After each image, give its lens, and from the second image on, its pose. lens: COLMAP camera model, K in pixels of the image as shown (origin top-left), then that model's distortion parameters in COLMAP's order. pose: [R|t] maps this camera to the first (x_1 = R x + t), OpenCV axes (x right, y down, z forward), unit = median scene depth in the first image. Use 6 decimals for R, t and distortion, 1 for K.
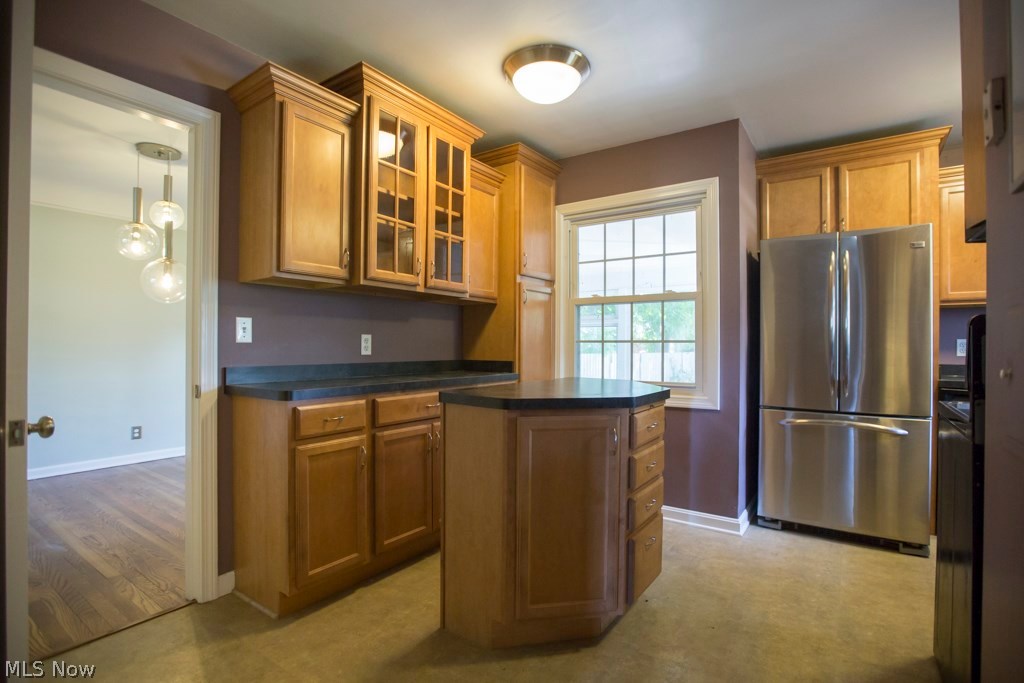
lens RADIAL K [[470.4, 0, 515.4], [0, 470.4, 345.7], [0, 0, 1]] dist [-0.035609, 0.002029]
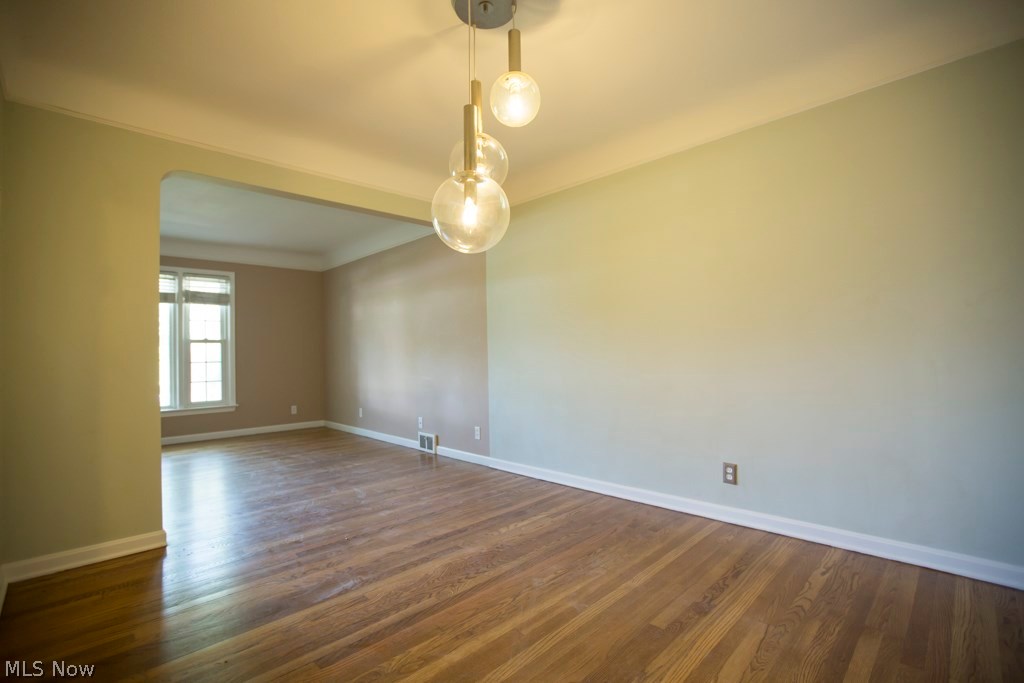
lens RADIAL K [[470.4, 0, 515.3], [0, 470.4, 342.6], [0, 0, 1]] dist [-0.035609, 0.002029]
pose [[-0.174410, -0.013587, -0.984579, -0.144445], [0.023136, 0.999572, -0.017892, 0.014711], [0.984401, -0.025900, -0.174021, 0.829821]]
